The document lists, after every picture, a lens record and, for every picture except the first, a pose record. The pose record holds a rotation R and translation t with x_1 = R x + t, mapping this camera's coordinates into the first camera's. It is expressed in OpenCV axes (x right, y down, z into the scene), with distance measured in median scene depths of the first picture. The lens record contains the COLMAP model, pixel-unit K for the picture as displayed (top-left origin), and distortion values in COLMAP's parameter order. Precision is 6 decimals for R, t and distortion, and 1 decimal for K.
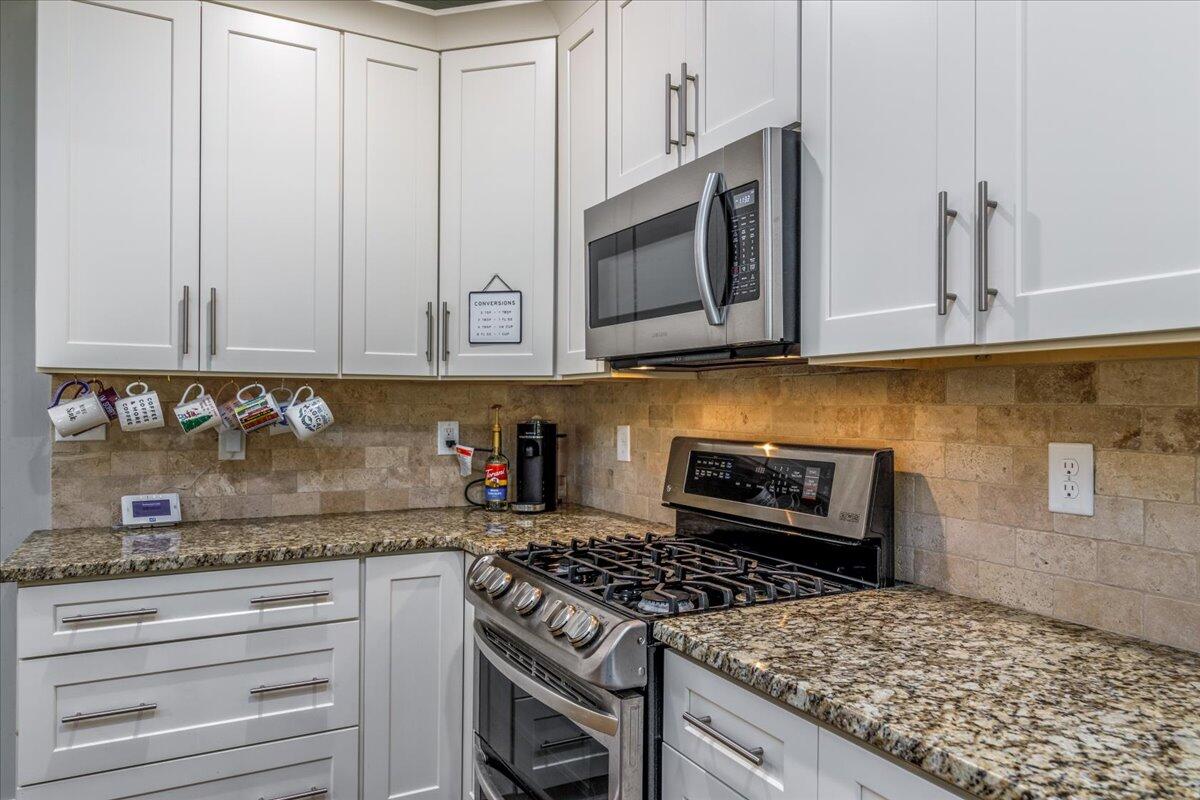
lens RADIAL K [[821.5, 0, 621.7], [0, 821.5, 386.4], [0, 0, 1]] dist [-0.008282, 0.005849]
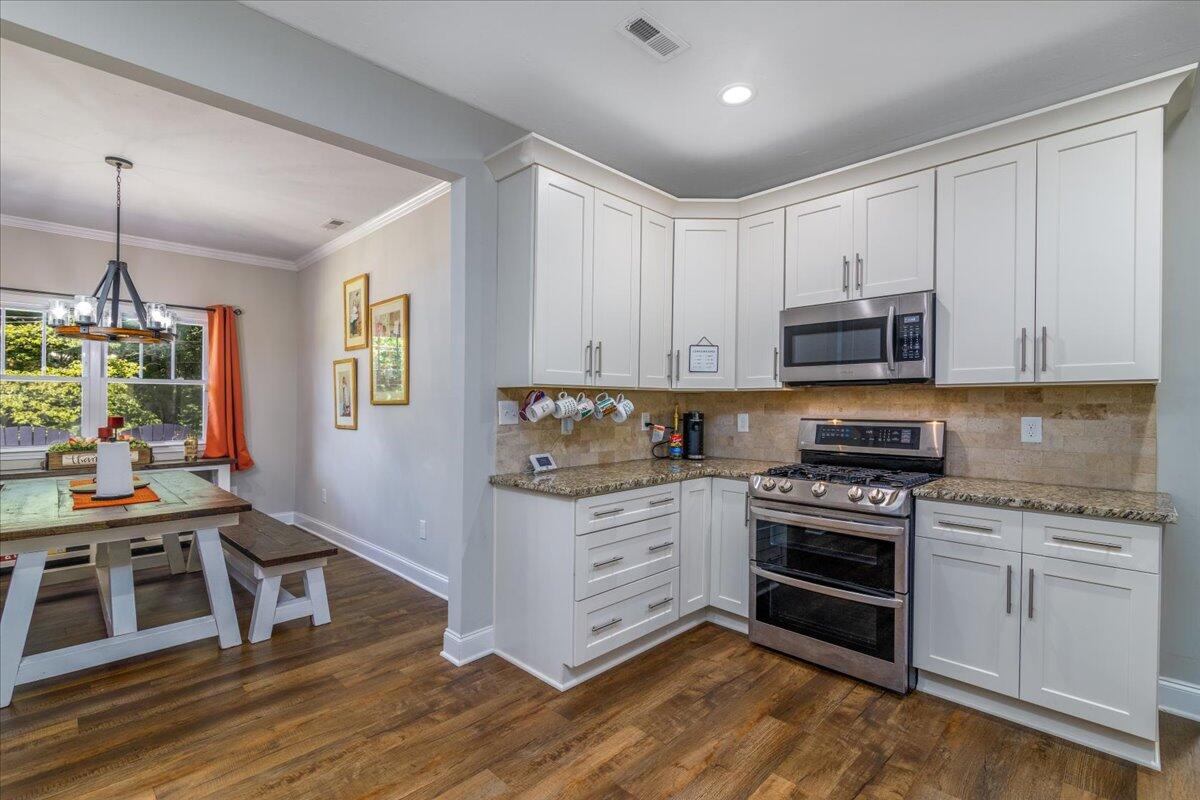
lens RADIAL K [[550.4, 0, 617.1], [0, 550.4, 396.5], [0, 0, 1]] dist [-0.014106, 0.002347]
pose [[0.955541, 0.001246, 0.294855, -0.874256], [-0.004422, 0.999939, 0.010105, -0.007900], [-0.294824, -0.010959, 0.955489, -0.224980]]
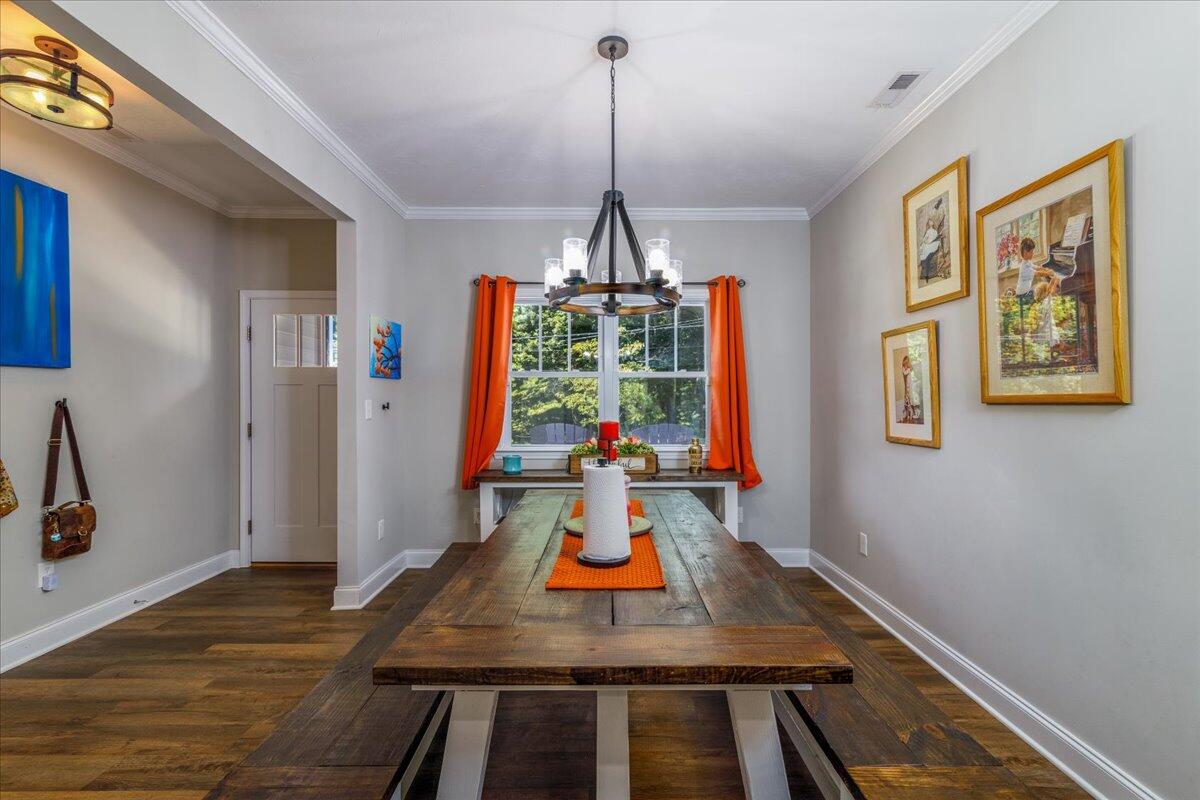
lens RADIAL K [[550.4, 0, 607.2], [0, 550.4, 397.8], [0, 0, 1]] dist [-0.014106, 0.002347]
pose [[0.876660, -0.005782, -0.481076, -1.263941], [0.015468, 0.999750, 0.016171, 0.006857], [0.480862, -0.021618, 0.876530, 0.703235]]
